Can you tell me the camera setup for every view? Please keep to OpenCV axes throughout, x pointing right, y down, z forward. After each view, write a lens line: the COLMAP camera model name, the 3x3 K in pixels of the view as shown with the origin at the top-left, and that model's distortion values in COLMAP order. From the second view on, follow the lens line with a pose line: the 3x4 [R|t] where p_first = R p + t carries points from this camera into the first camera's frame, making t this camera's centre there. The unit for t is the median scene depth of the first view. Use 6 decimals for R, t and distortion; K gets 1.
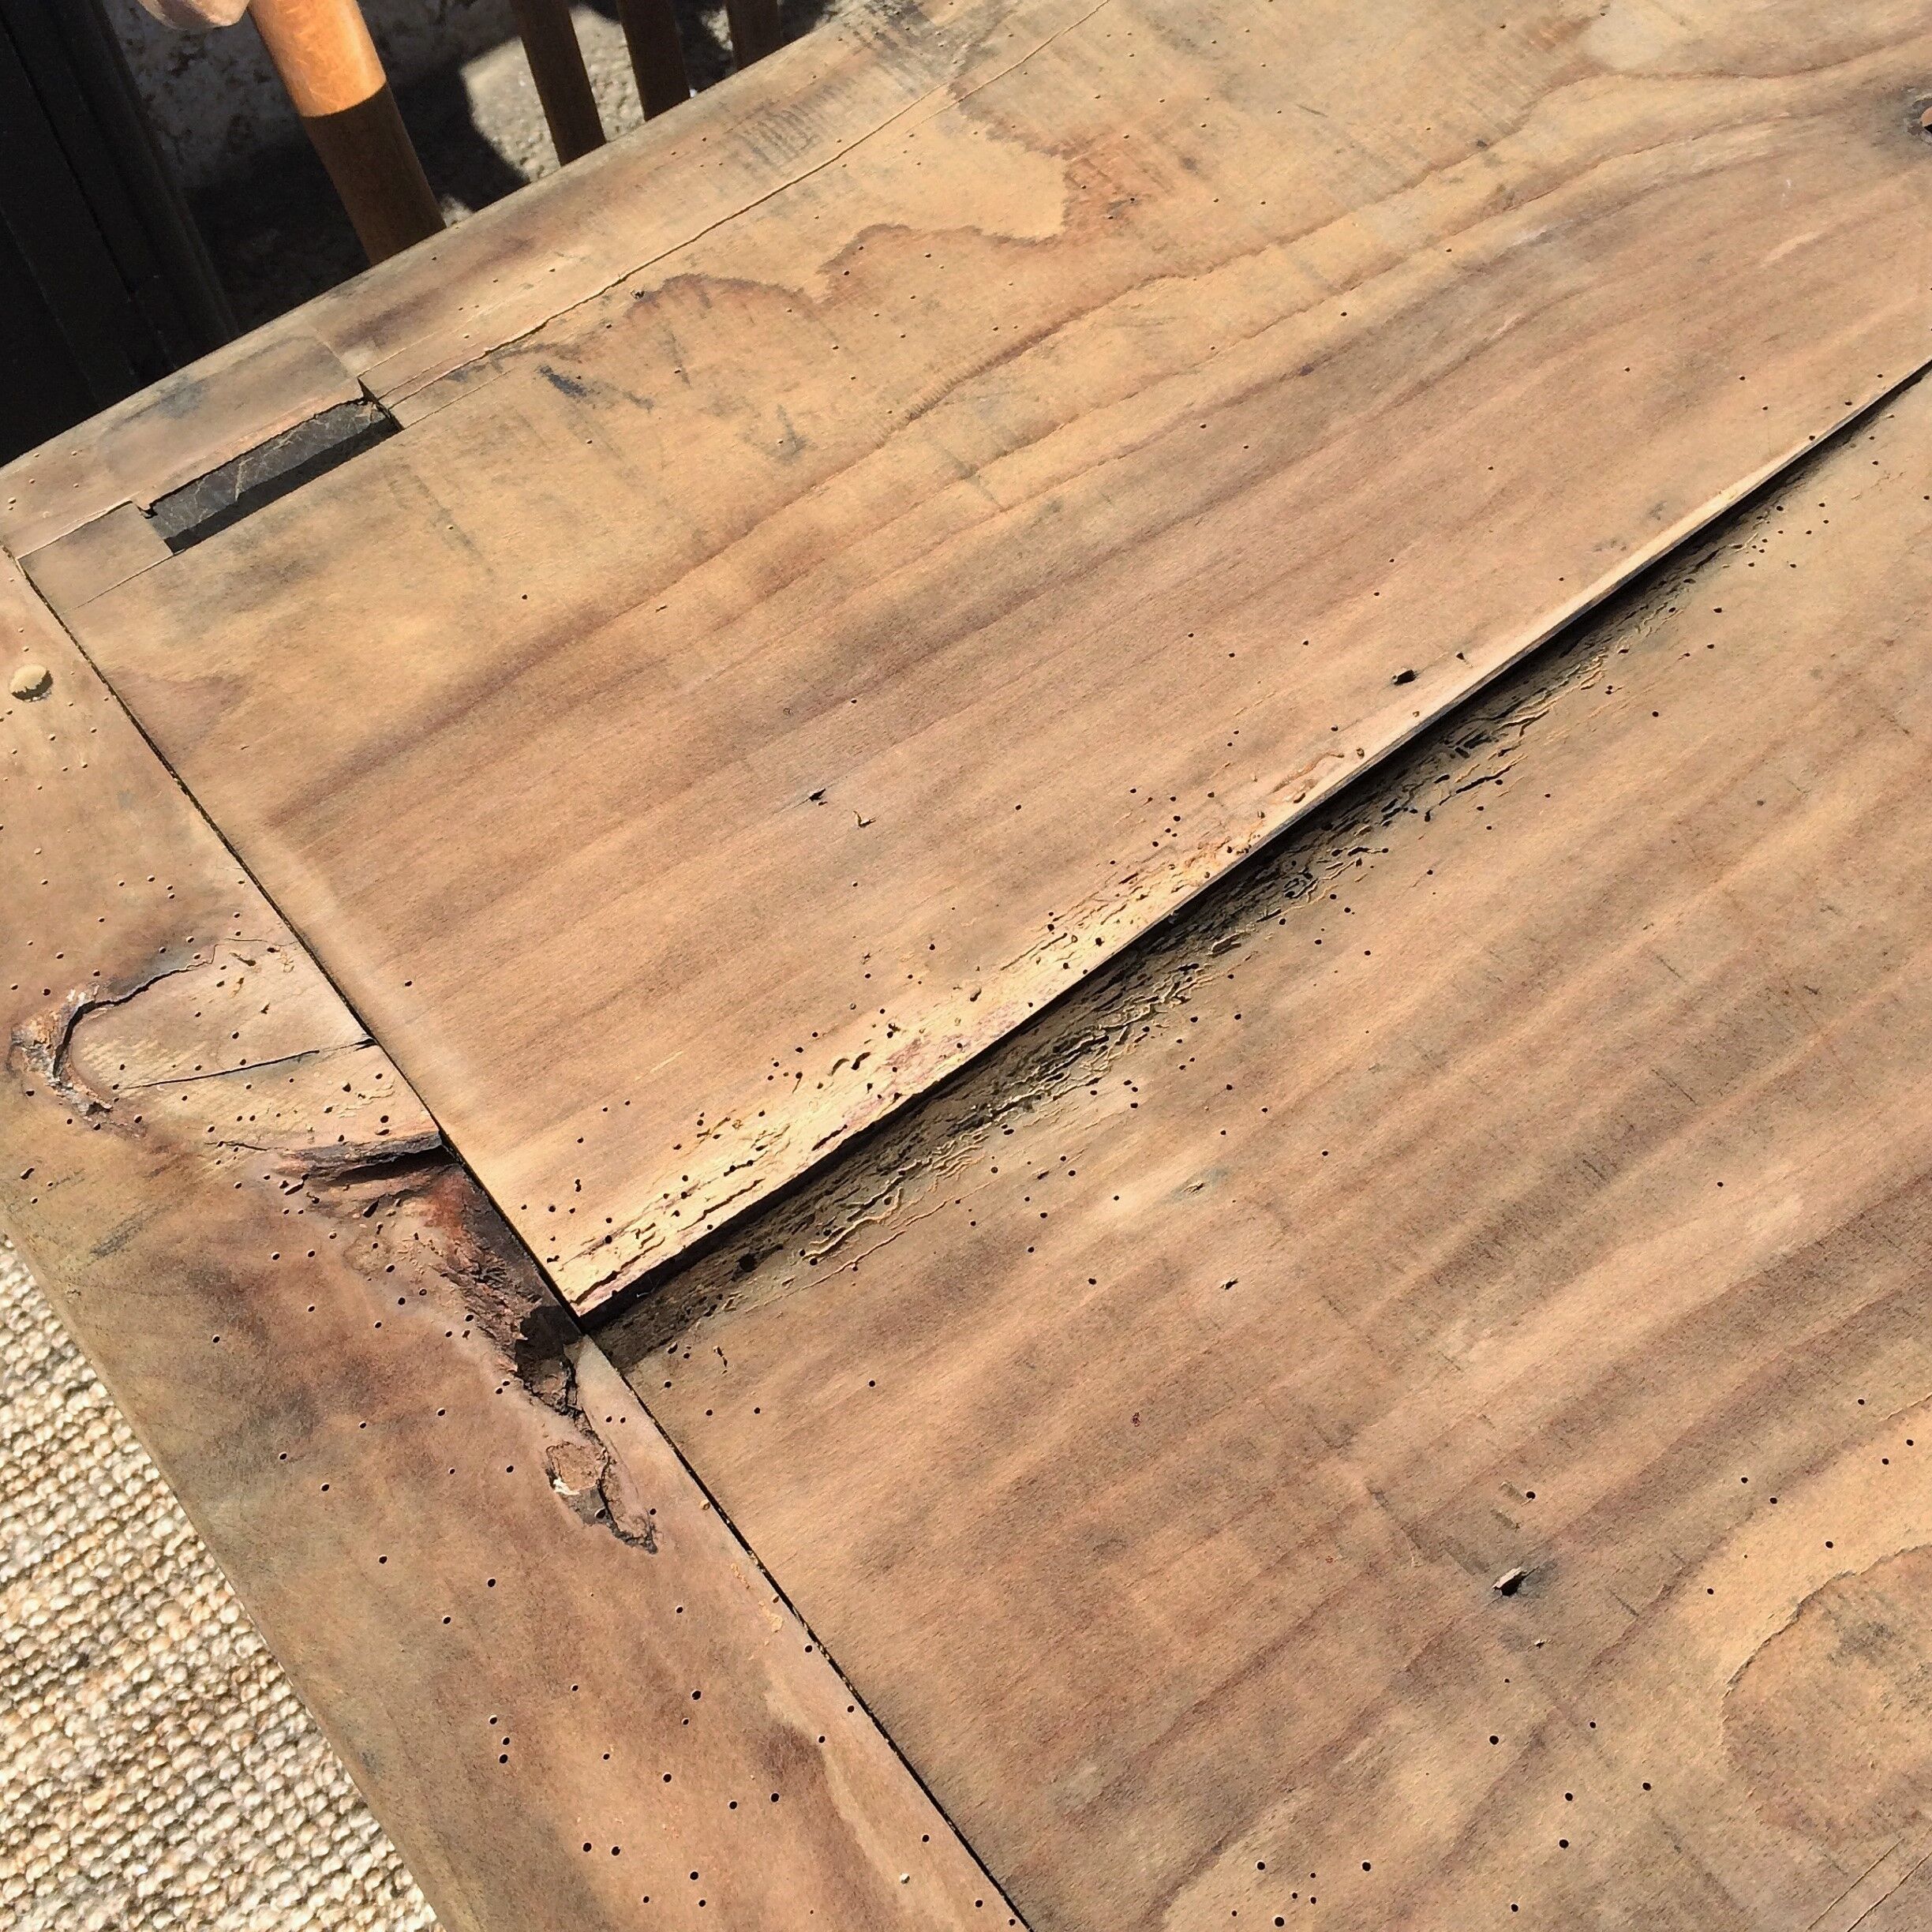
lens RADIAL K [[2371.2, 0, 960.0], [0, 2371.2, 978.2], [0, 0, 1]] dist [0.043398, 0.000000]
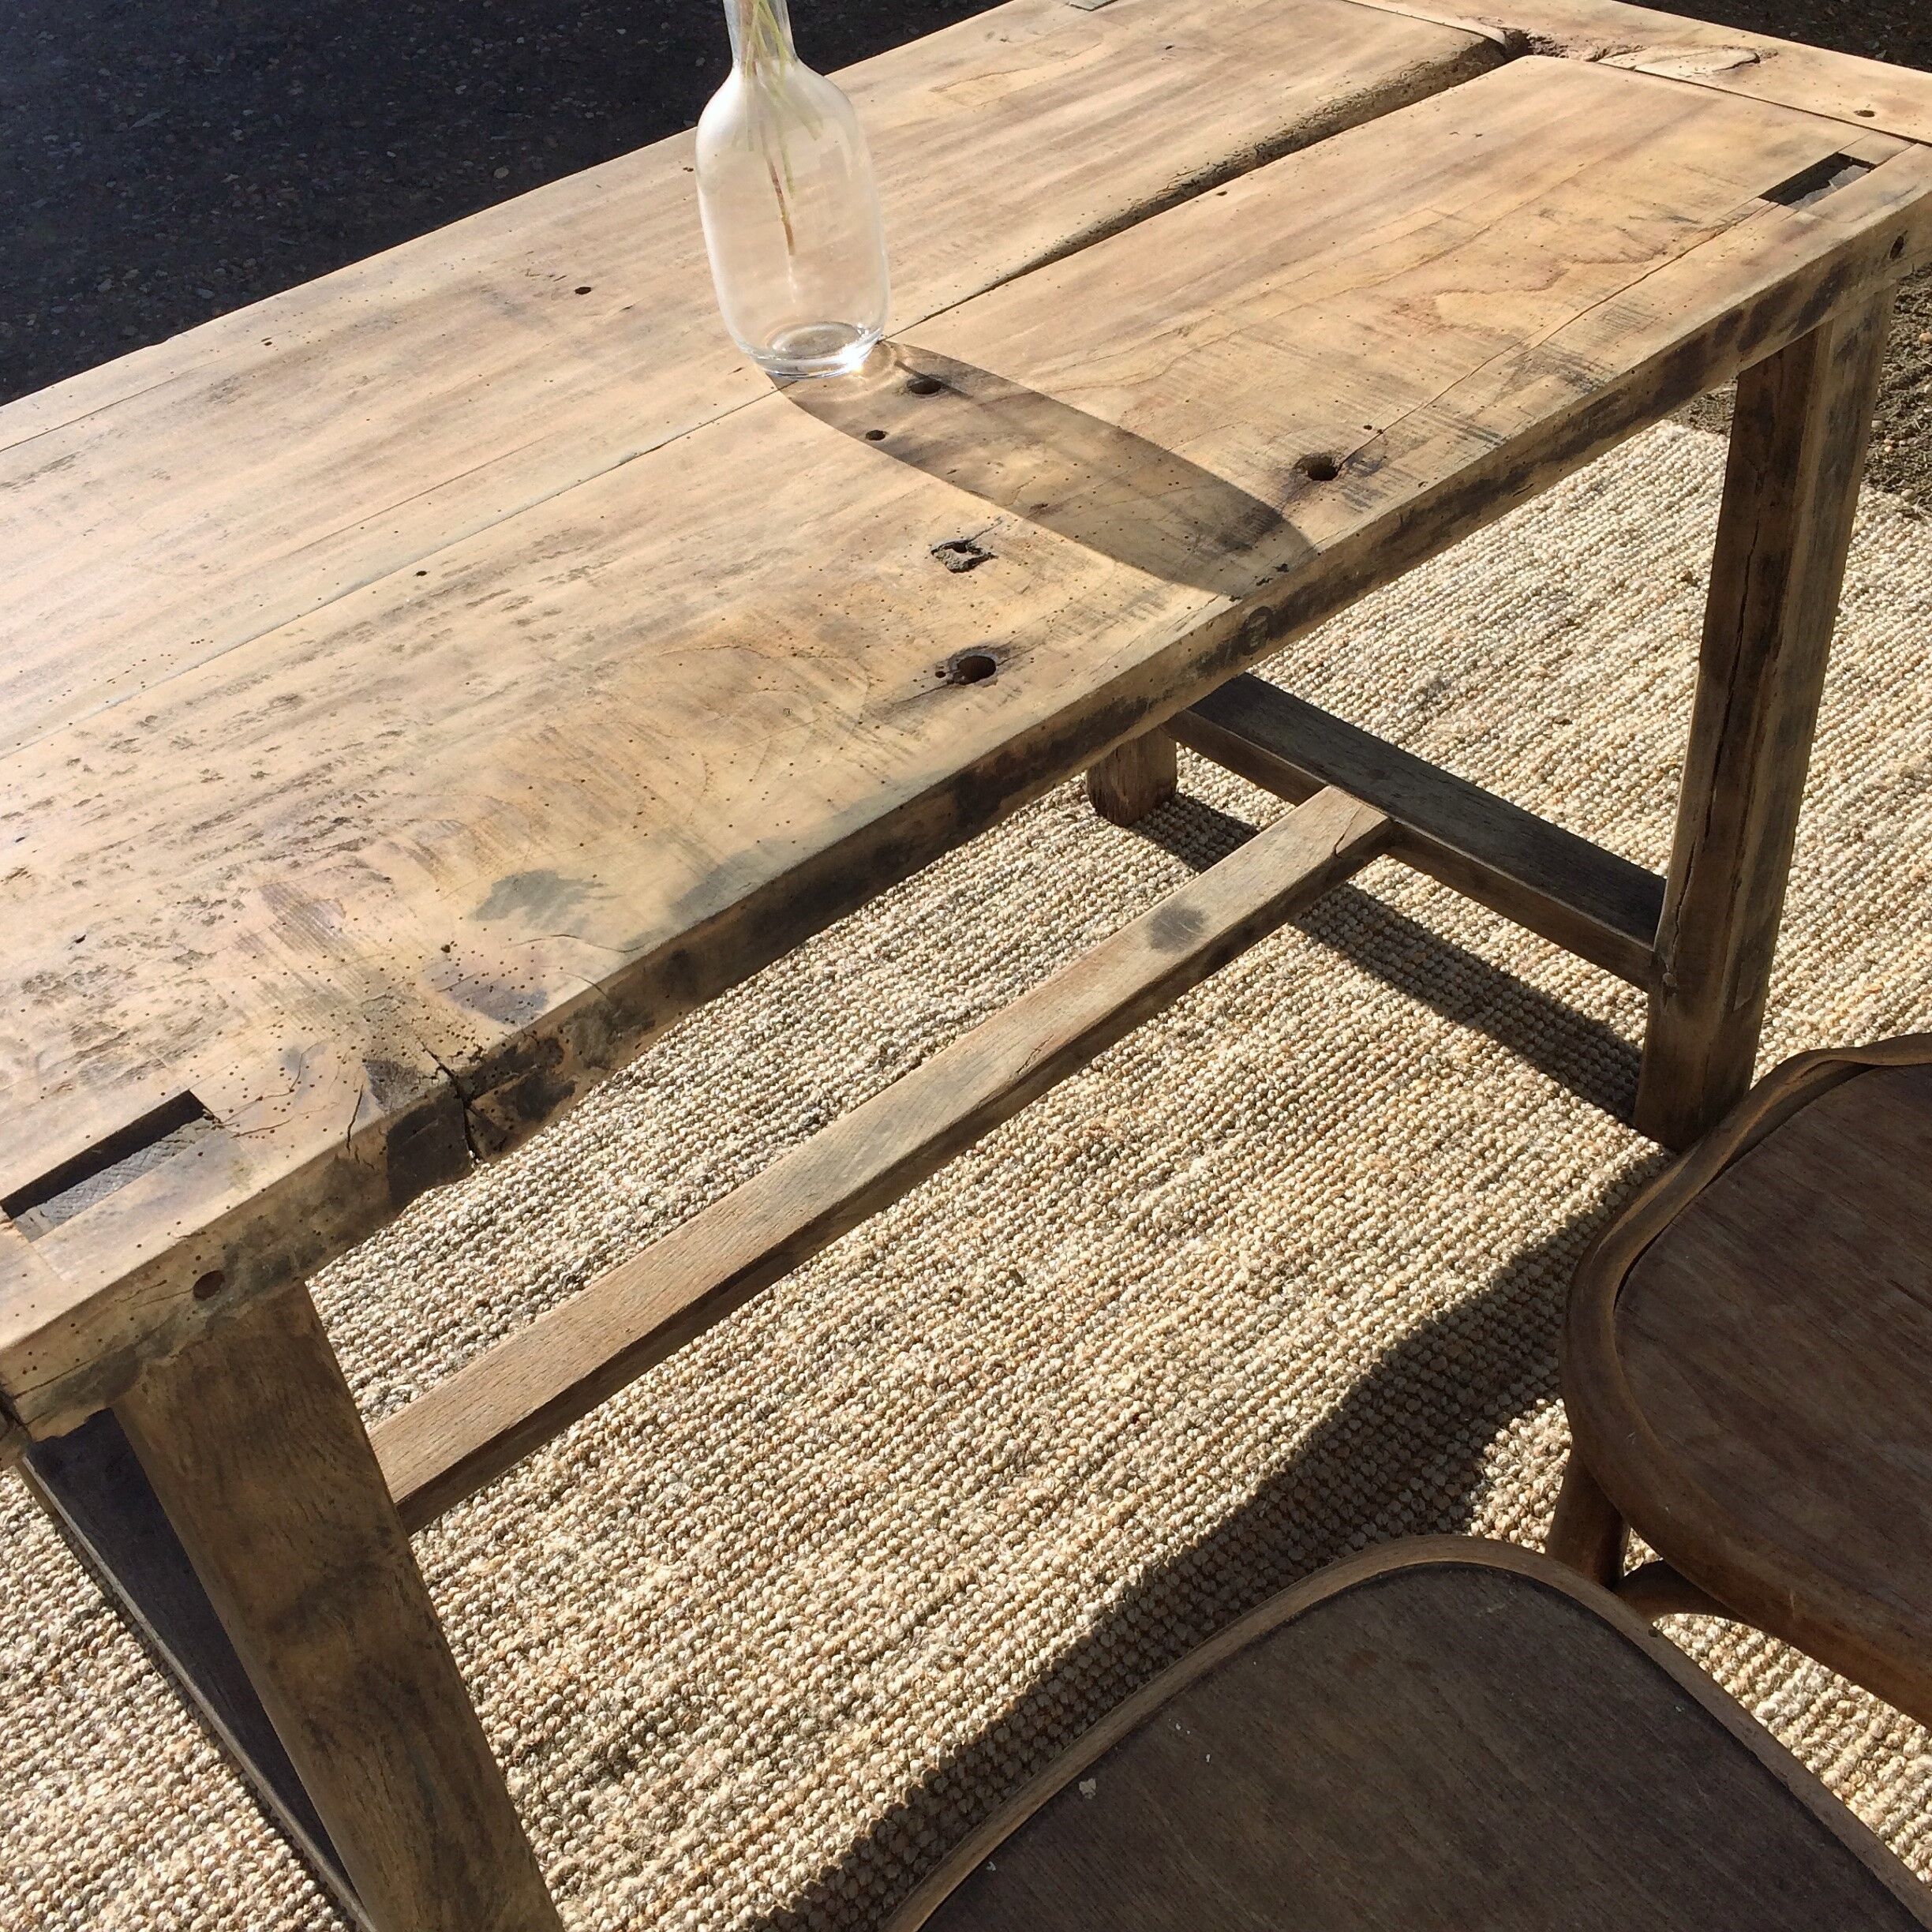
lens RADIAL K [[2371.2, 0, 986.3], [0, 2371.2, 963.7], [0, 0, 1]] dist [0.043398, 0.000000]
pose [[-0.990375, 0.135286, 0.029225, 0.427420], [0.002853, -0.191151, 0.981557, -2.369261], [0.138377, 0.972193, 0.188925, 1.230992]]
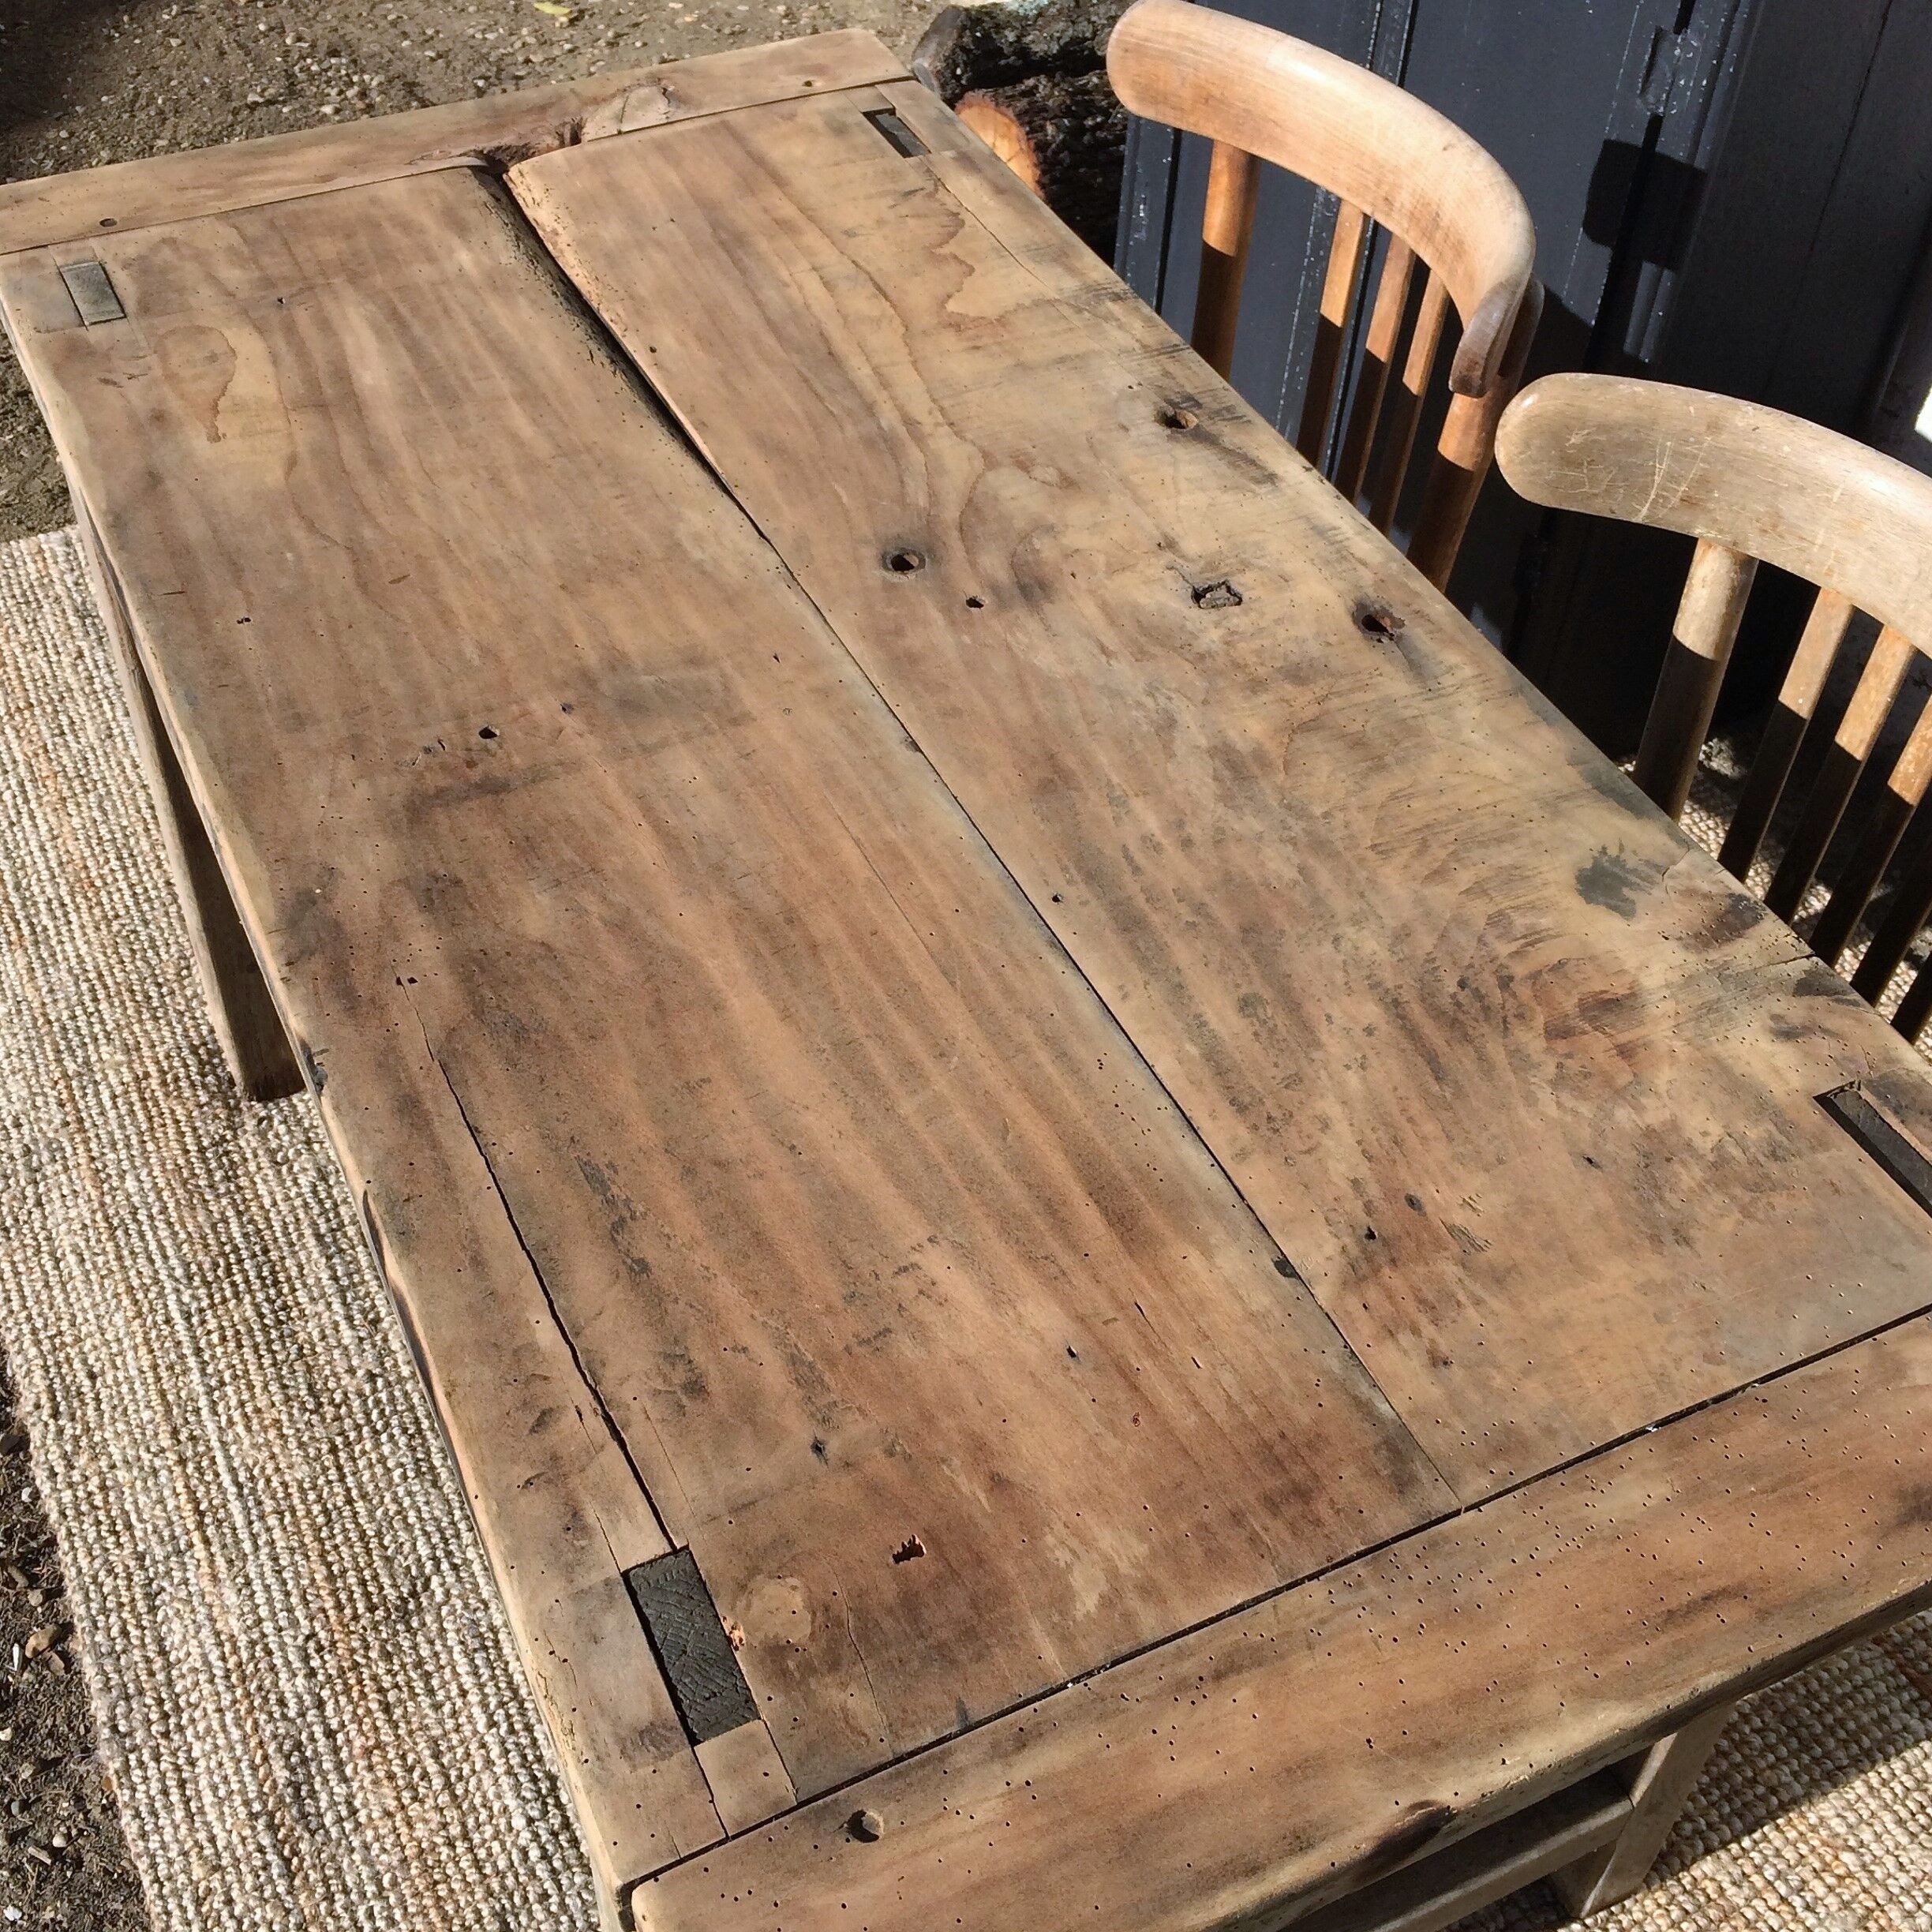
lens RADIAL K [[2371.2, 0, 970.0], [0, 2371.2, 945.5], [0, 0, 1]] dist [0.043398, 0.000000]
pose [[-0.208466, 0.707977, -0.674767, 2.075431], [-0.859899, 0.196019, 0.471328, -1.356188], [0.465956, 0.678487, 0.567926, 0.220633]]
